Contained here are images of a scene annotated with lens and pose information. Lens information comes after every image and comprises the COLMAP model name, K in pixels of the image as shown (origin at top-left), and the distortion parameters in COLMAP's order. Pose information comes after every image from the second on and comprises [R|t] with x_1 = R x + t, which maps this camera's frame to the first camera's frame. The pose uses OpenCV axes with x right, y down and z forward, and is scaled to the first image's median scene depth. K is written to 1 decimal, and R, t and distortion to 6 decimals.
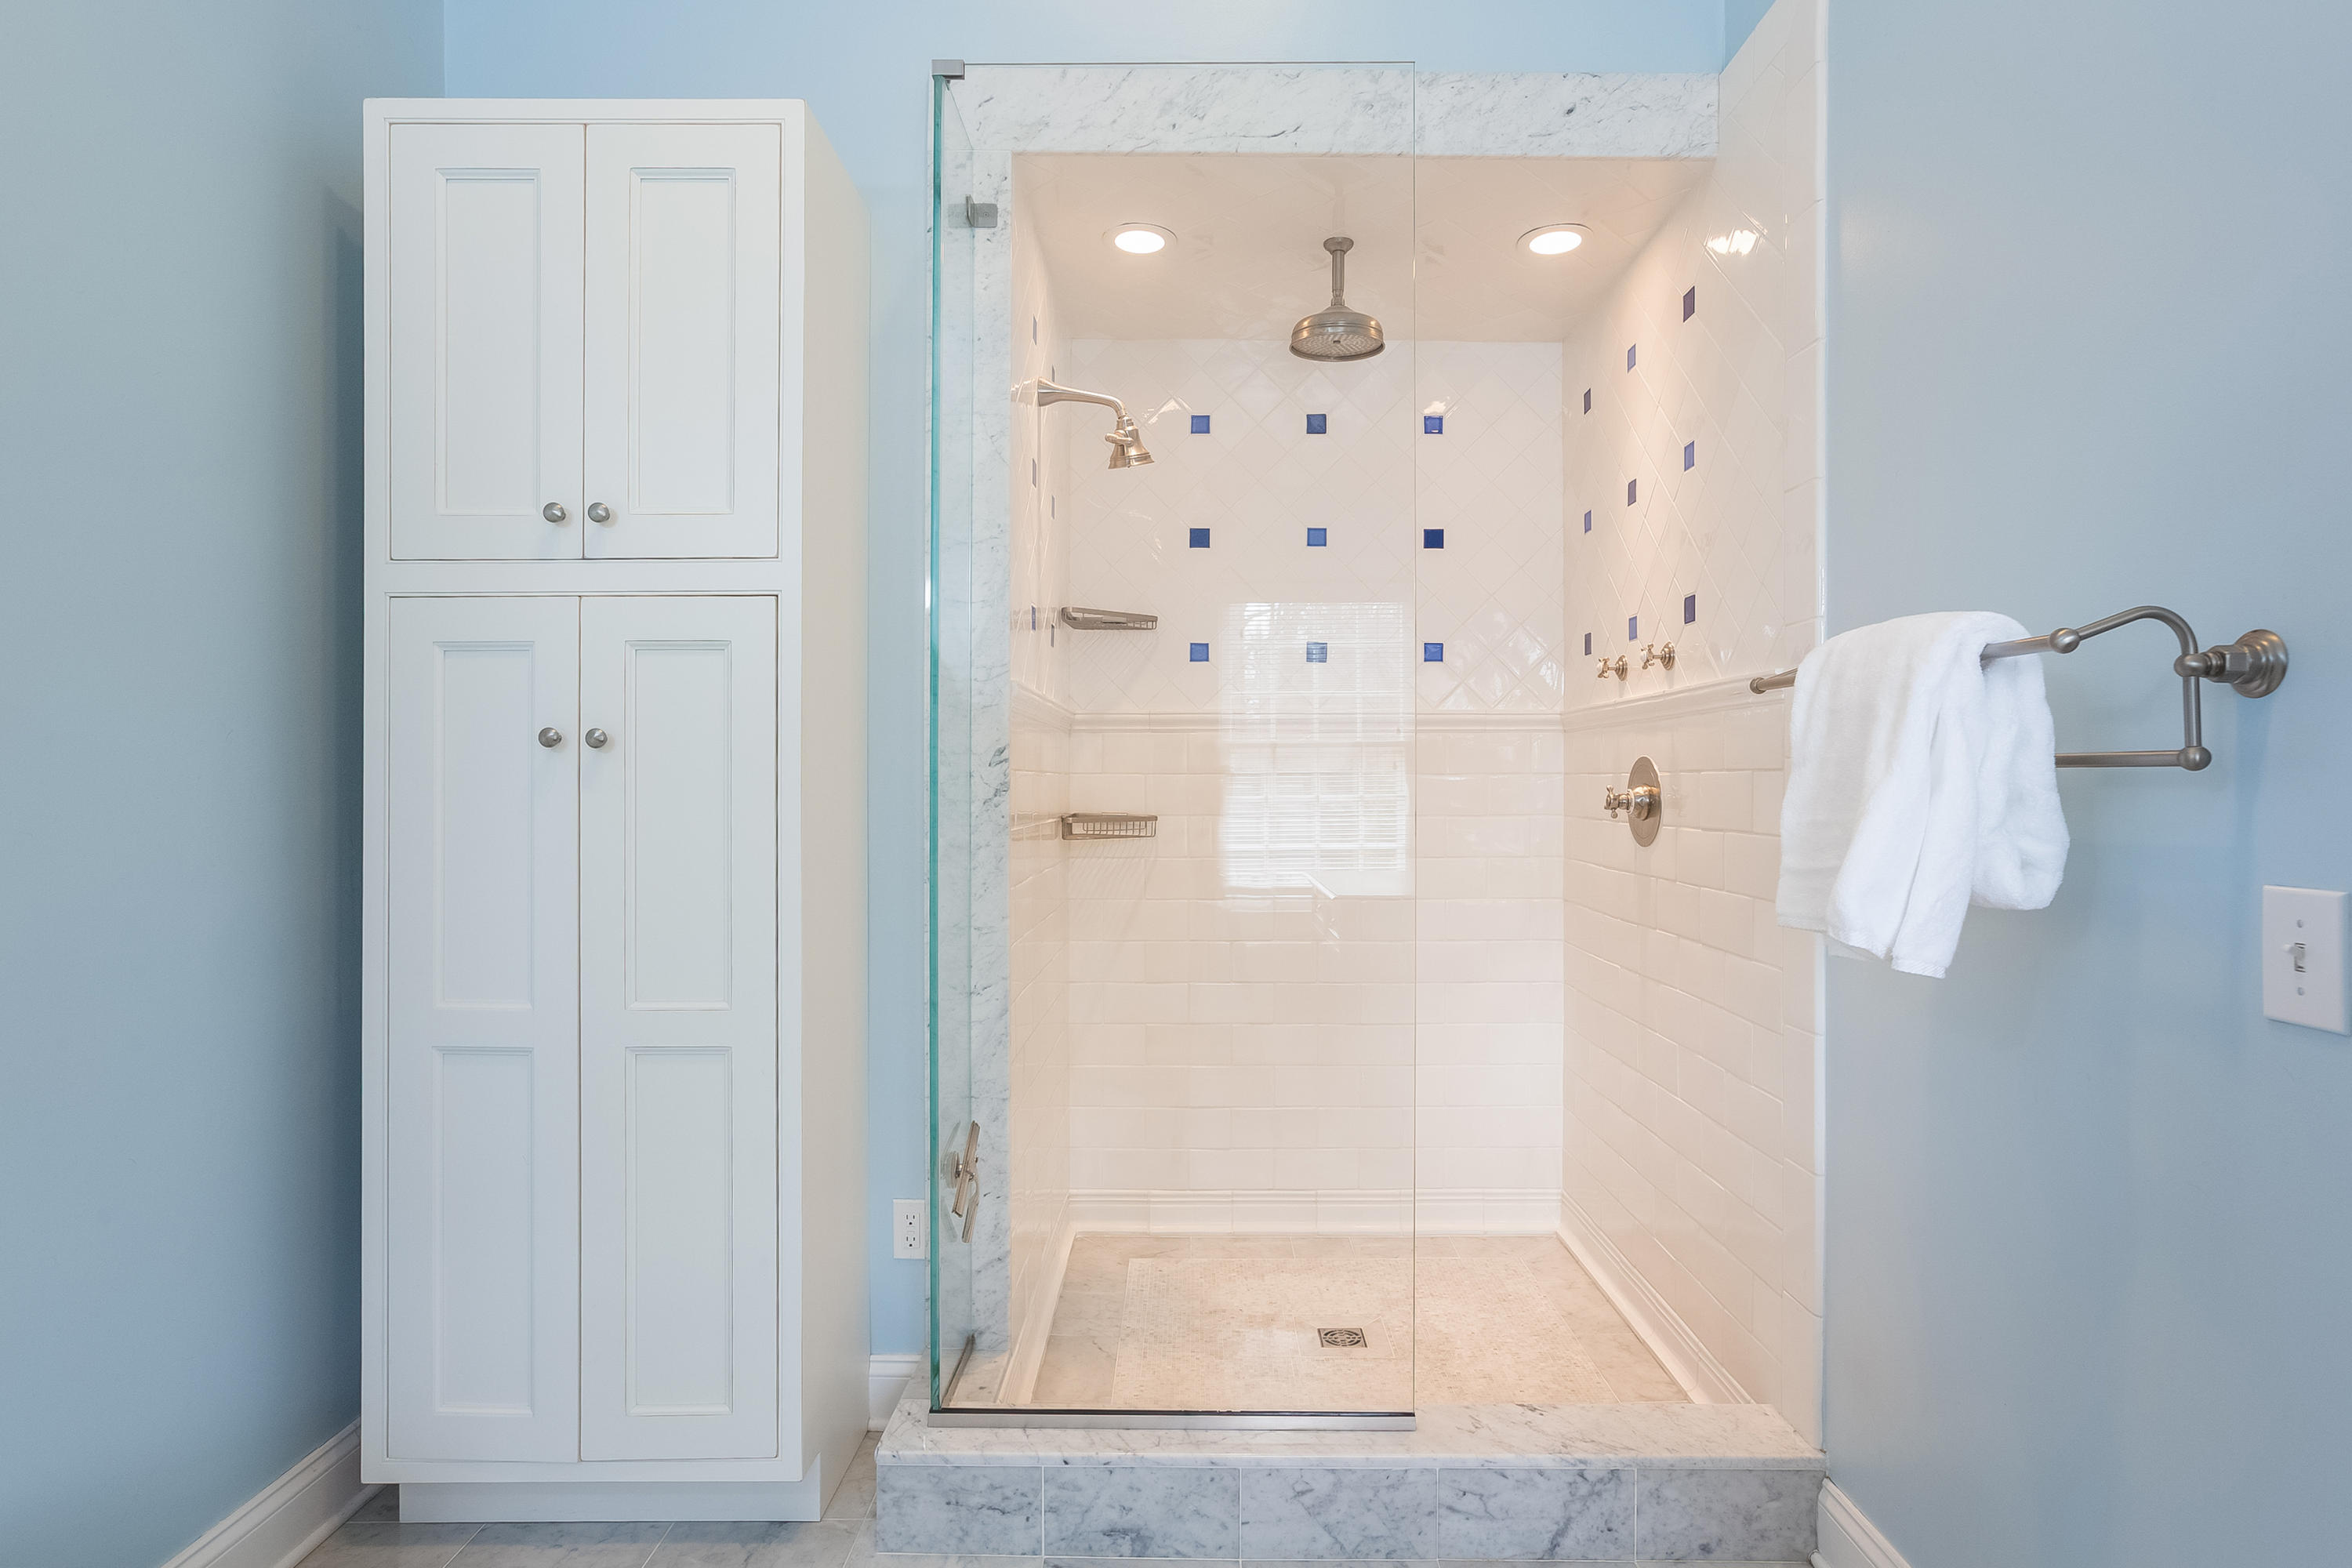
lens RADIAL K [[1221.2, 0, 1182.9], [0, 1221.2, 781.1], [0, 0, 1]] dist [-0.009541, 0.008456]
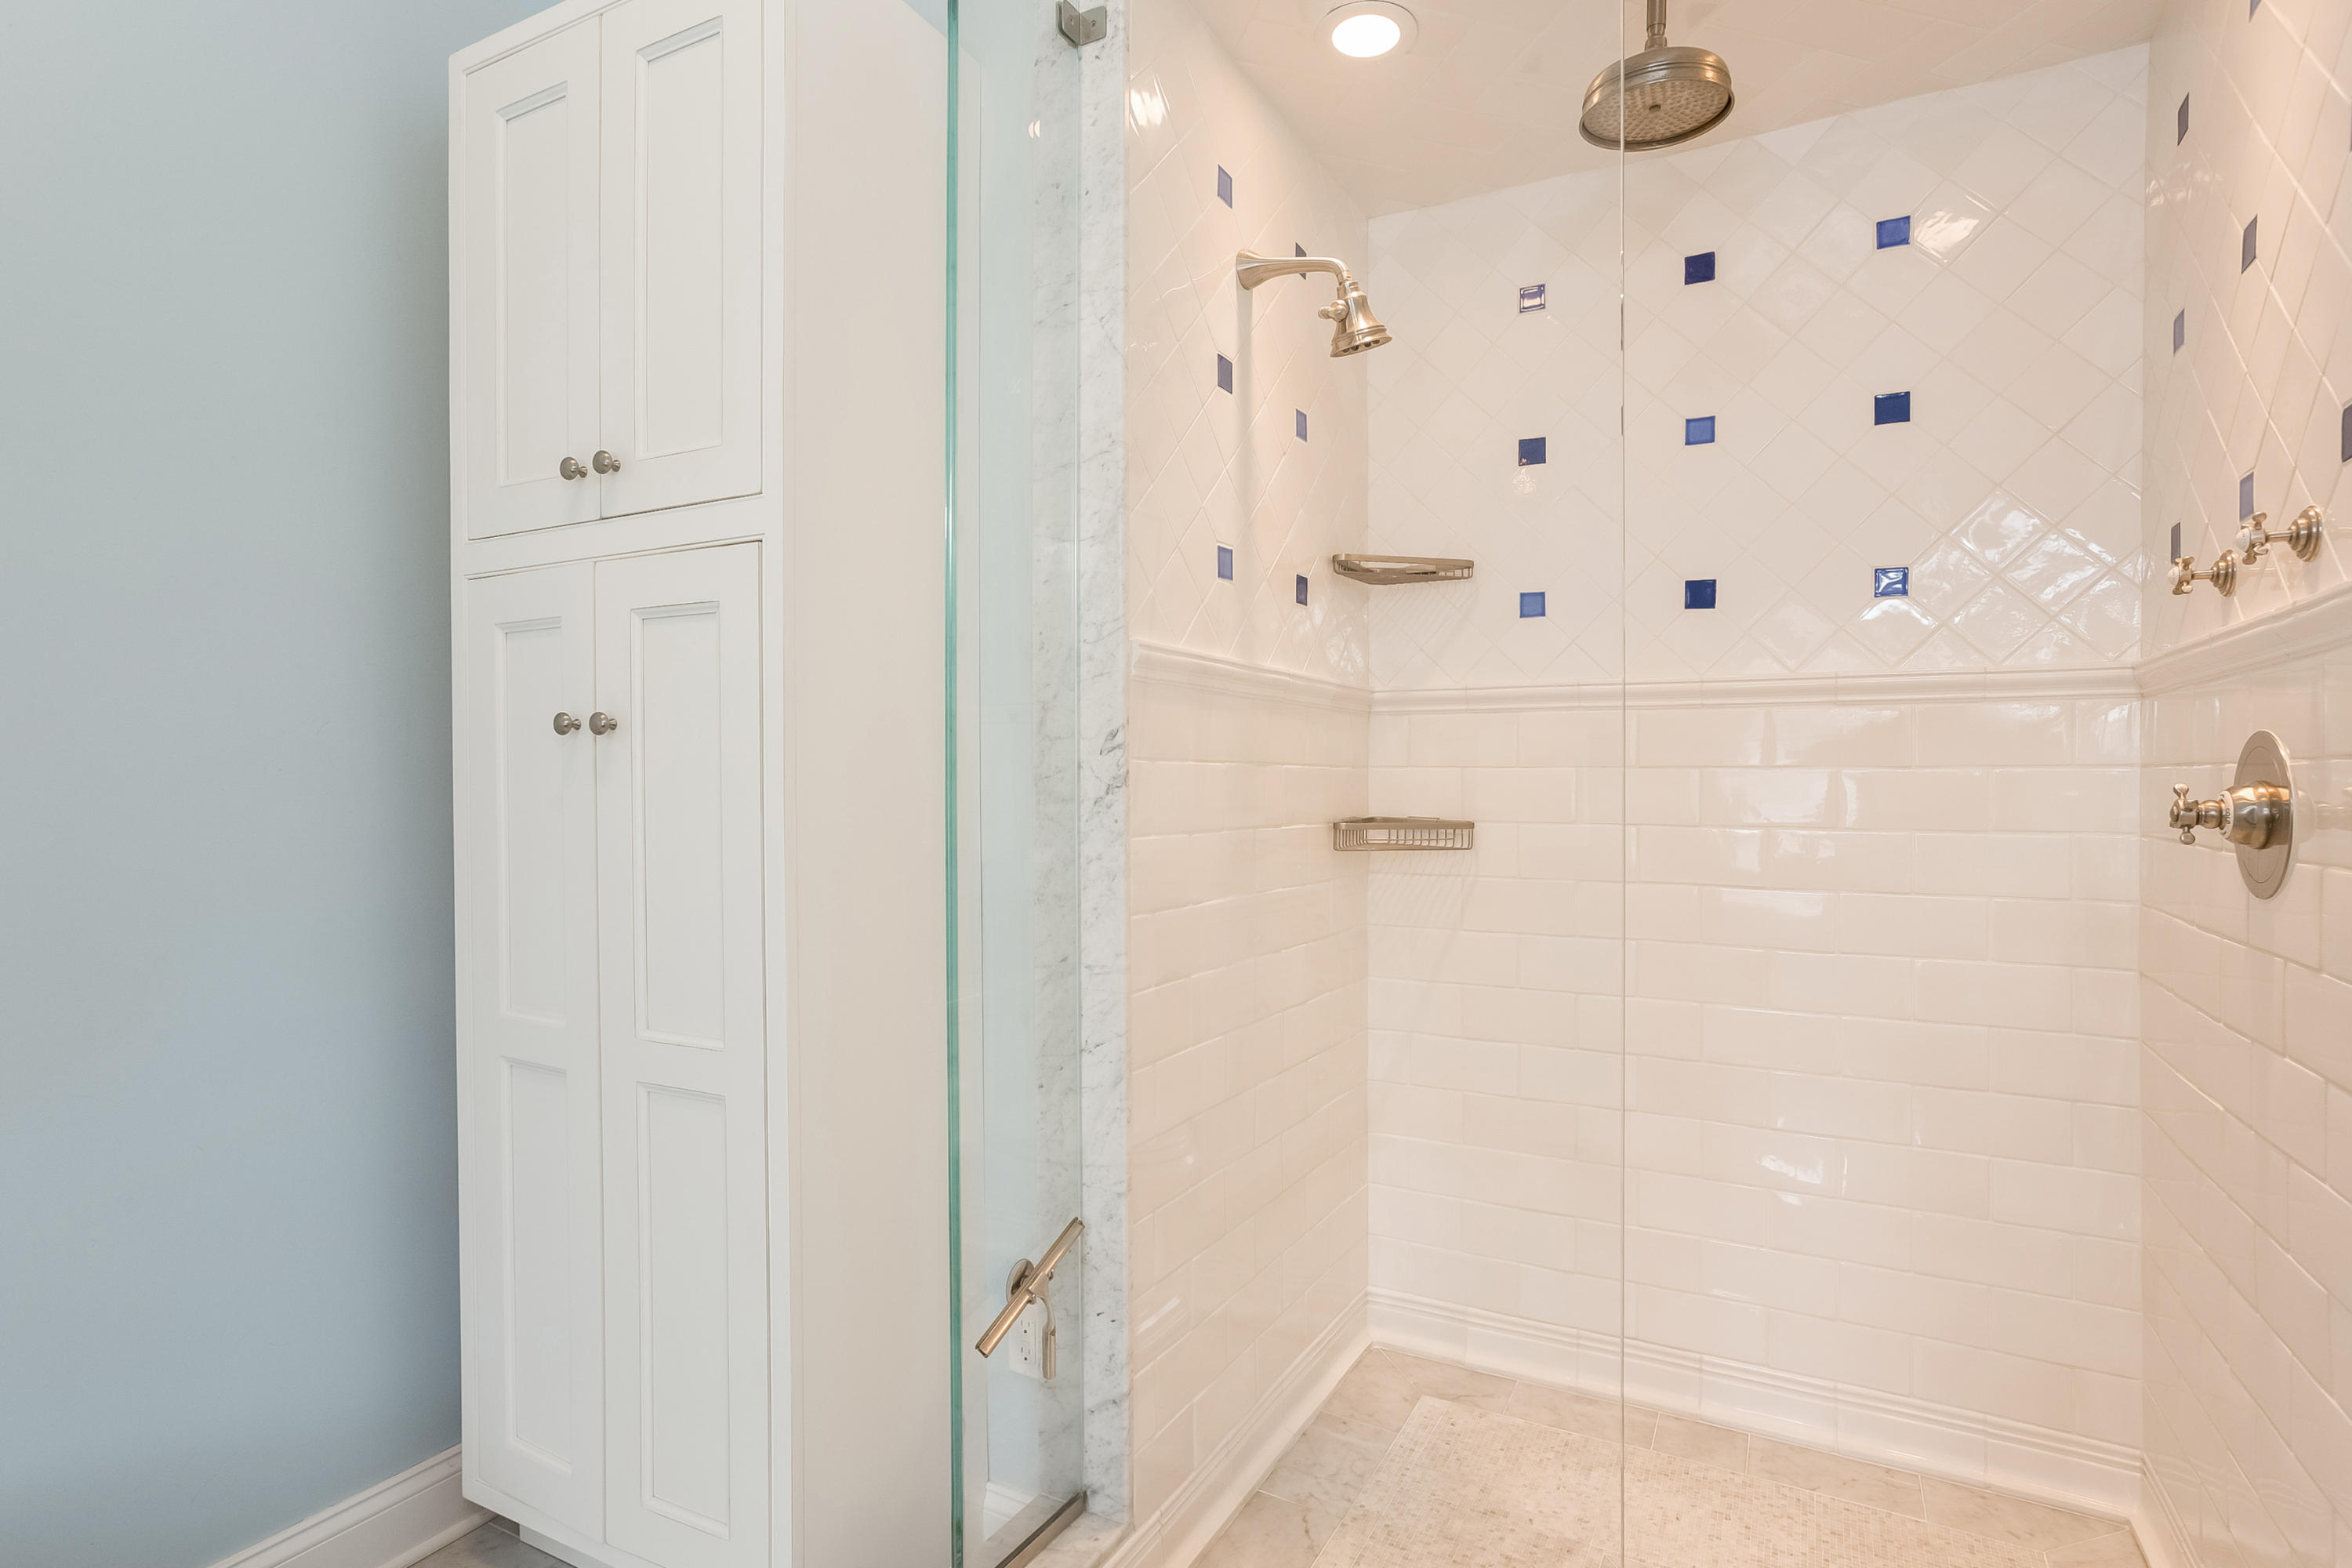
lens RADIAL K [[1221.2, 0, 1130.8], [0, 1221.2, 789.0], [0, 0, 1]] dist [-0.009541, 0.008456]
pose [[0.887238, 0.006715, -0.461264, 0.184459], [-0.002893, 0.999955, 0.008992, 0.002032], [0.461304, -0.006643, 0.887217, 0.295866]]
